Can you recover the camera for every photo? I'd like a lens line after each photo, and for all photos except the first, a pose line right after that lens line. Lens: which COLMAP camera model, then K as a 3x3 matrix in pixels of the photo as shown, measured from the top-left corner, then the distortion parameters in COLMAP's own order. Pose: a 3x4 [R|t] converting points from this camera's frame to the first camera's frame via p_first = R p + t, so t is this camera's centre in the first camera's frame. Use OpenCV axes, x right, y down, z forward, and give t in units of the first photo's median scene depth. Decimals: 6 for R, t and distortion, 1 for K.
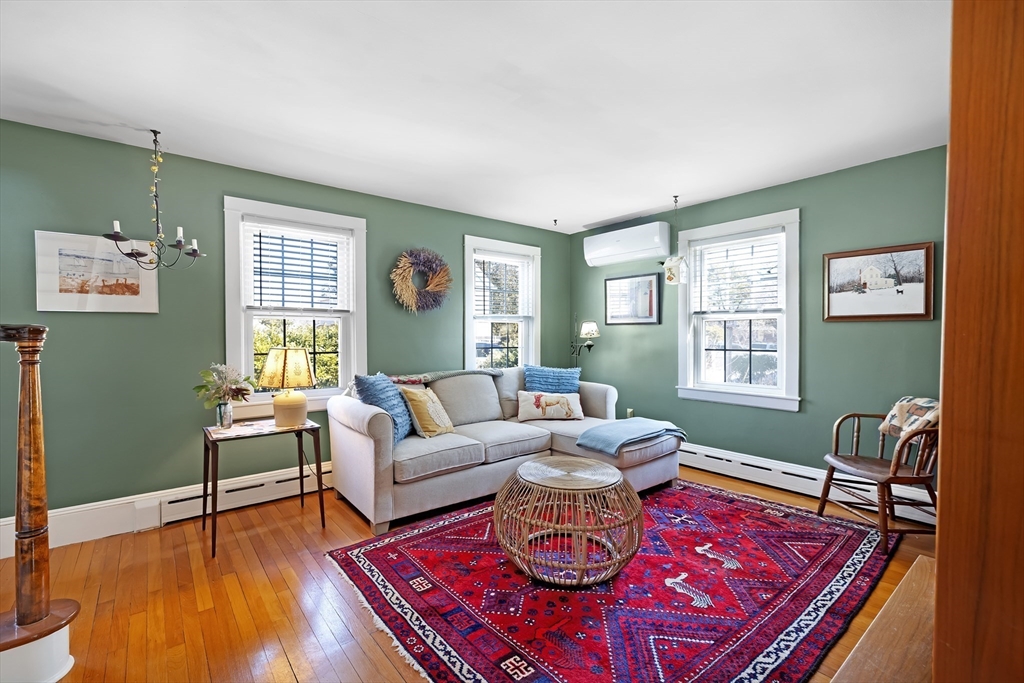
lens RADIAL K [[442.5, 0, 512.1], [0, 442.5, 343.8], [0, 0, 1]] dist [0.000816, -0.000034]
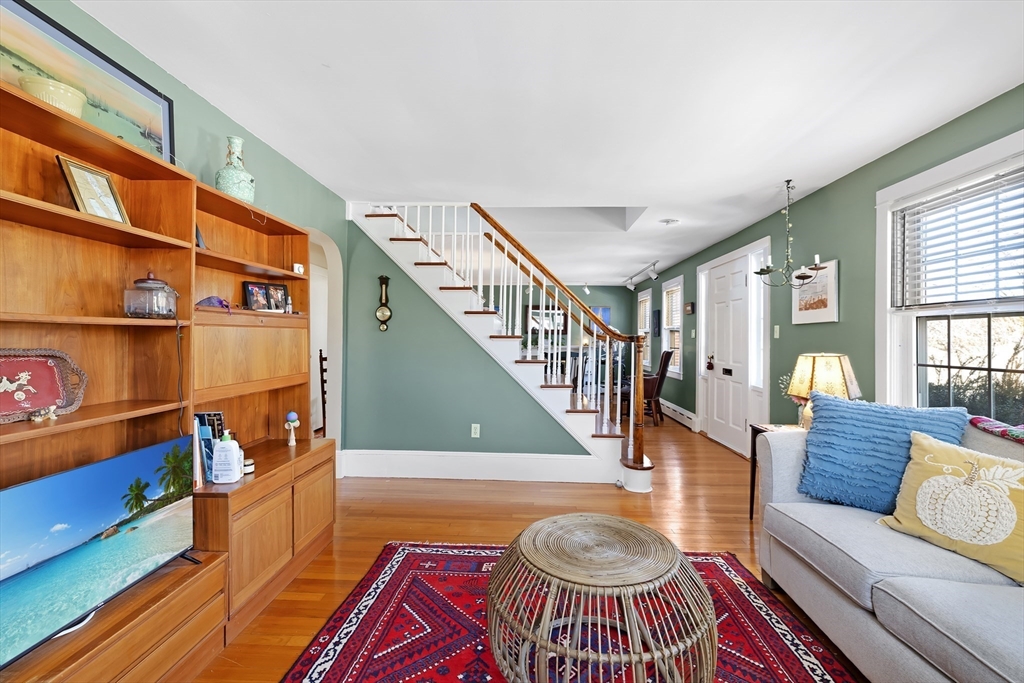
lens RADIAL K [[442.5, 0, 513.2], [0, 442.5, 338.0], [0, 0, 1]] dist [0.000816, -0.000034]
pose [[-0.669797, -0.005656, -0.742523, 0.652842], [-0.017243, 0.999820, 0.007938, -0.023319], [0.742344, 0.018120, -0.669774, 1.247279]]
